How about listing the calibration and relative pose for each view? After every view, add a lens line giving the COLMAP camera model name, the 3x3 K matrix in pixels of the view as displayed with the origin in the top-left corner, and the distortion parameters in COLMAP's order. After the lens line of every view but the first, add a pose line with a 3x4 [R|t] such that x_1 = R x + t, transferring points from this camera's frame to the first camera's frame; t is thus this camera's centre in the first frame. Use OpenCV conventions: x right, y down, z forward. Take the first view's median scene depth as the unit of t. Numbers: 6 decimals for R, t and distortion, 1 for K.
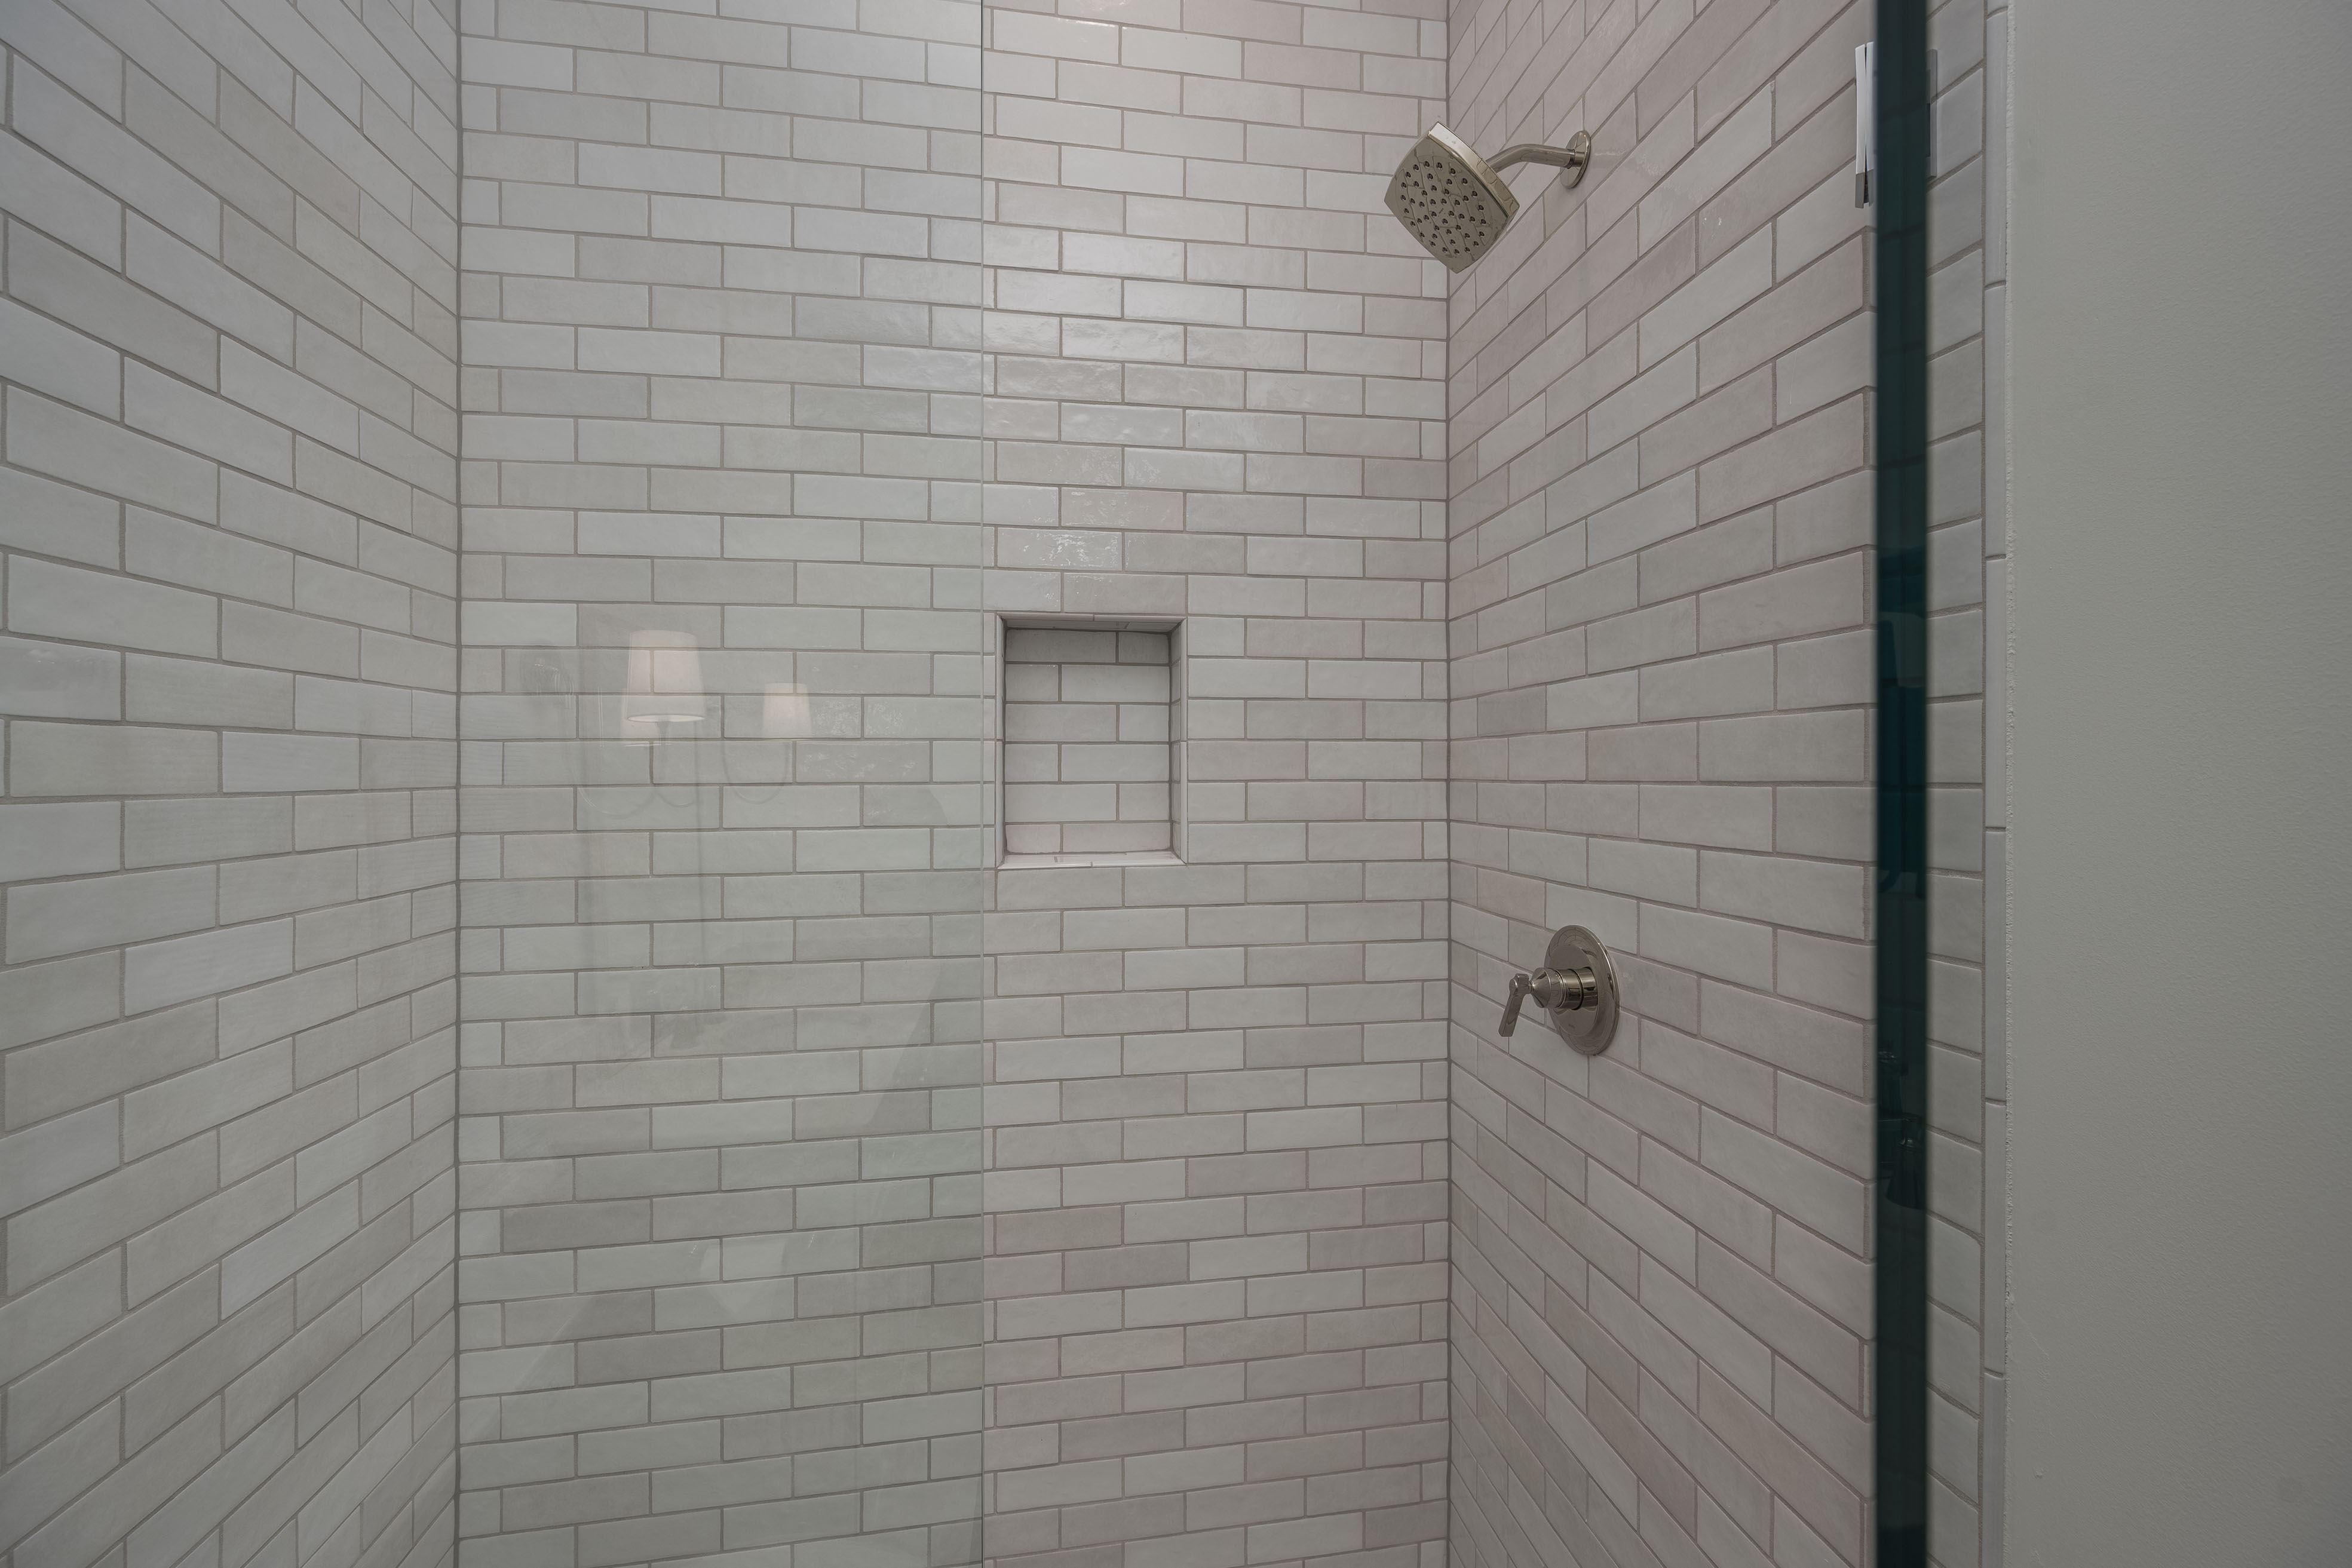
lens RADIAL K [[965.1, 0, 1180.7], [0, 965.1, 773.1], [0, 0, 1]] dist [-0.001852, -0.000189]
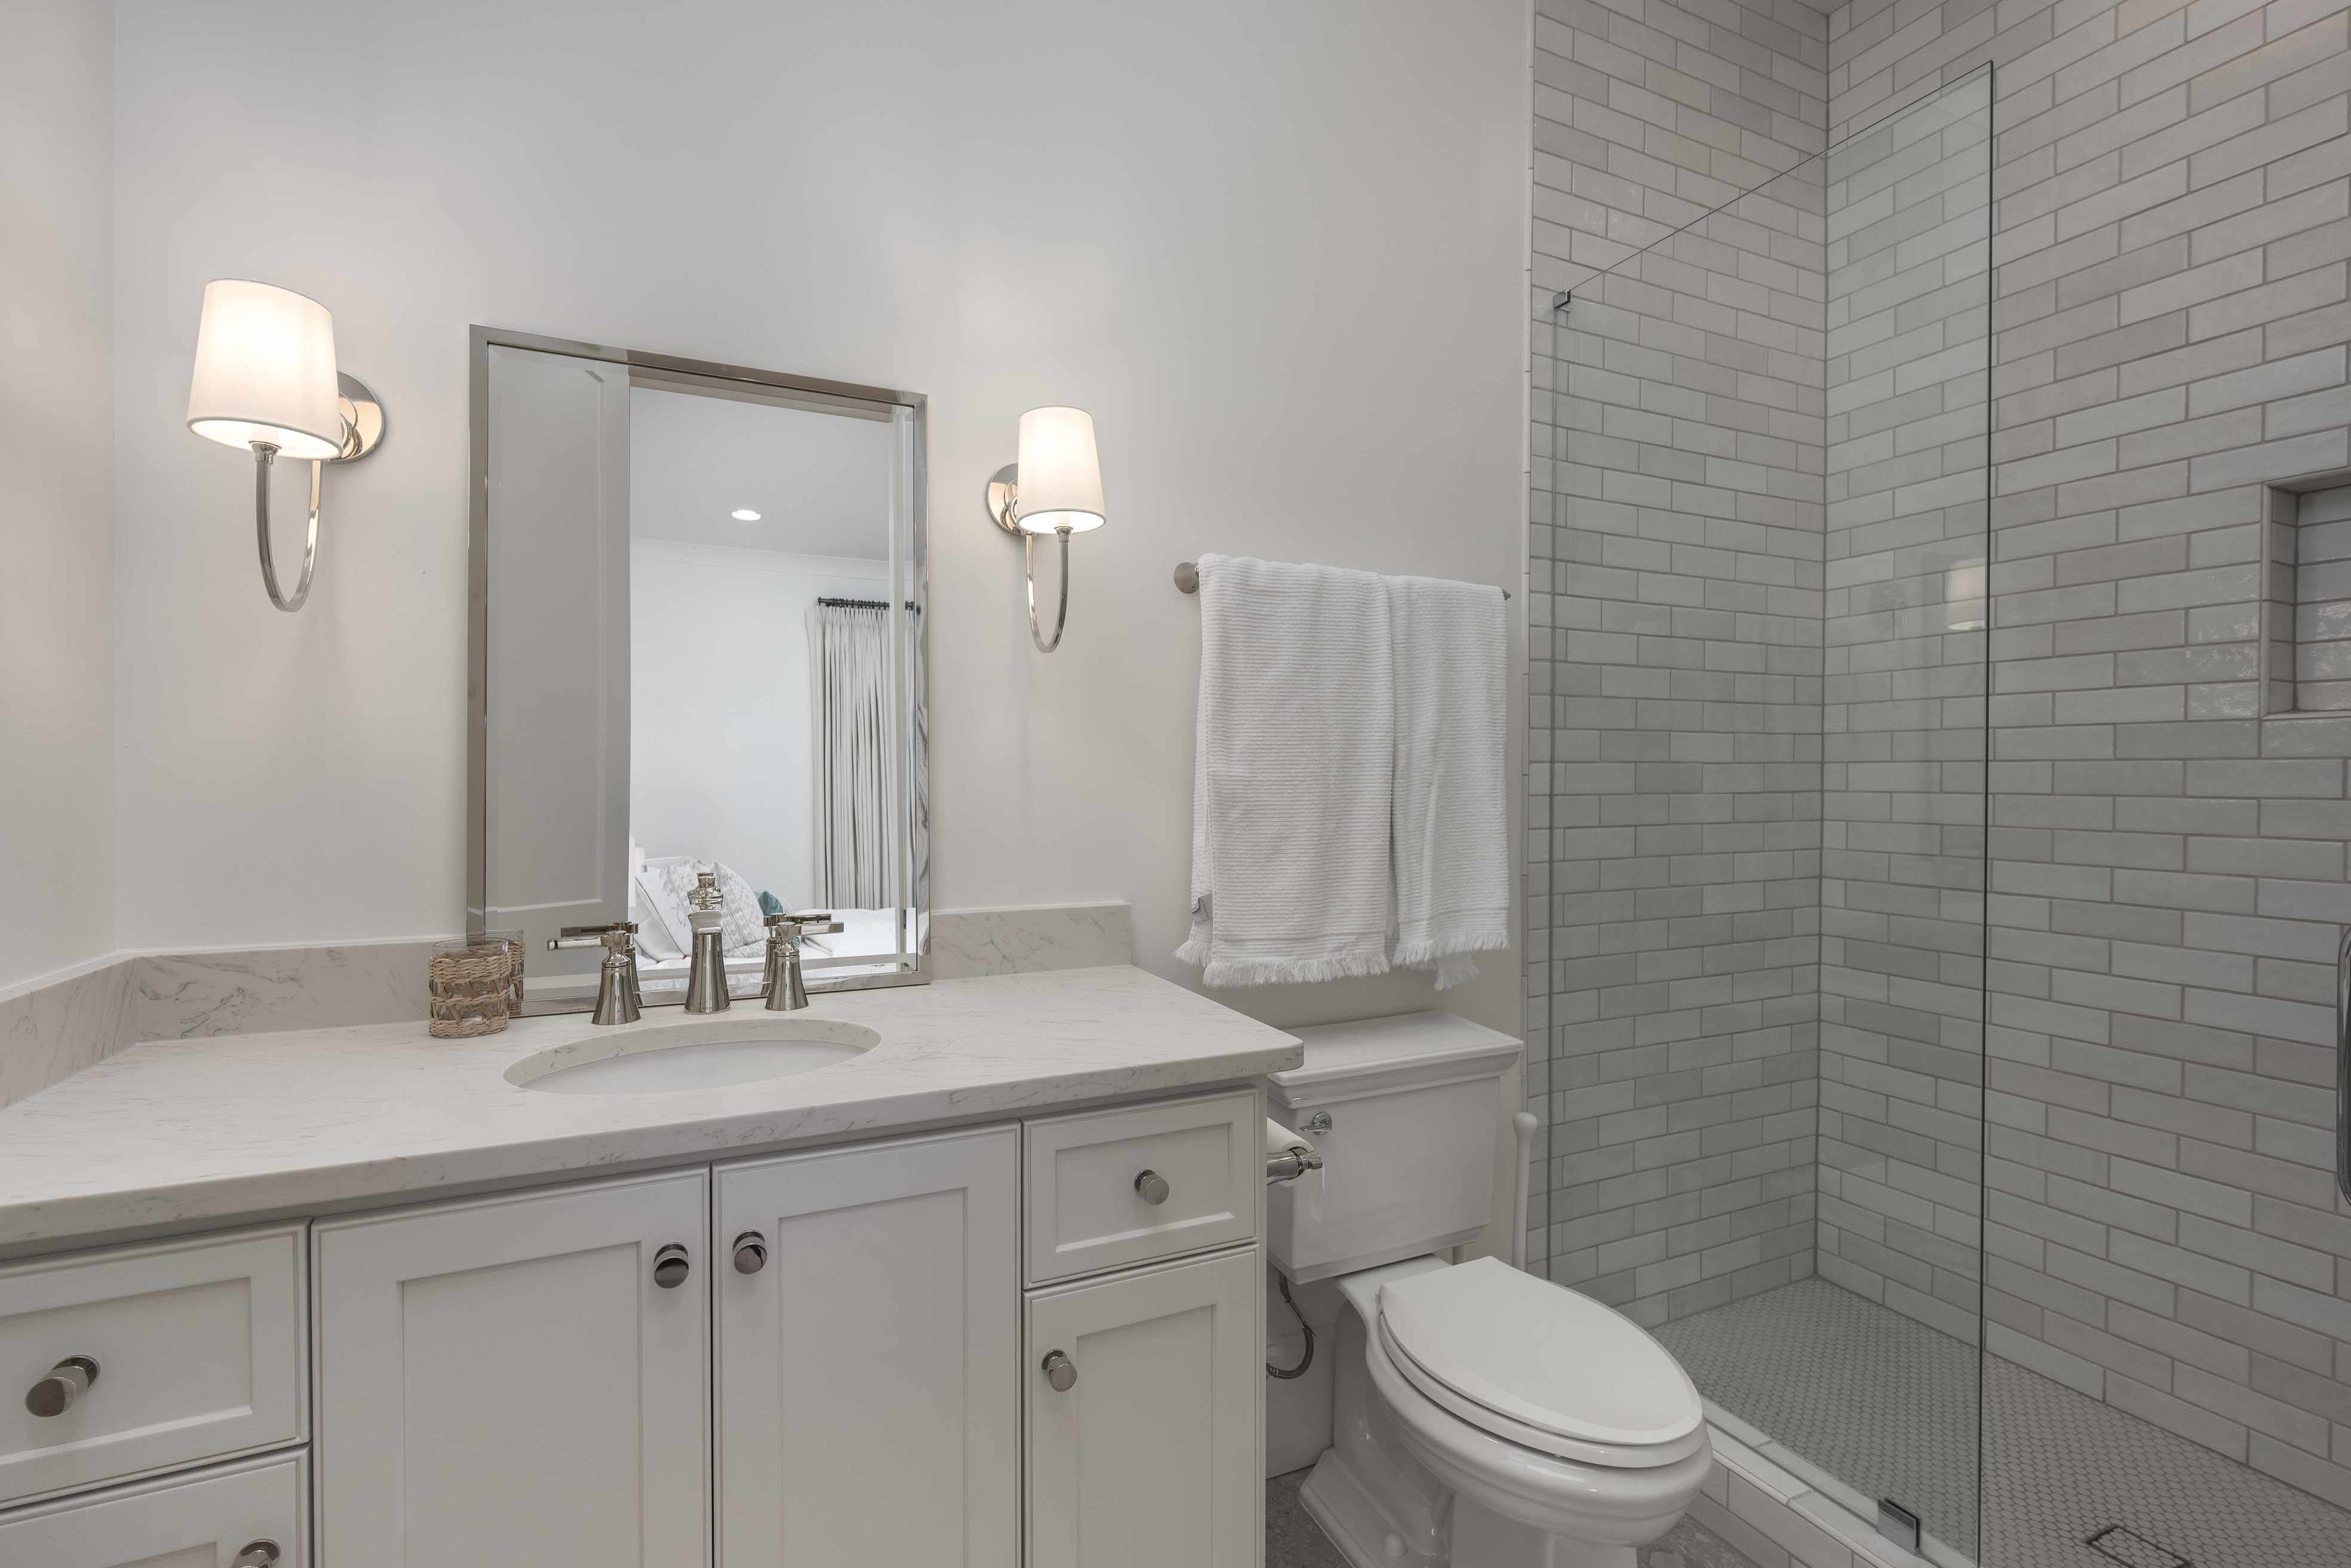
lens RADIAL K [[1052.5, 0, 1179.9], [0, 1052.5, 778.9], [0, 0, 1]] dist [-0.000394, 0.000024]
pose [[0.281969, 0.011731, -0.959352, 0.661135], [-0.002792, 0.999931, 0.011407, 0.170803], [0.959420, -0.000538, 0.281982, -0.555326]]
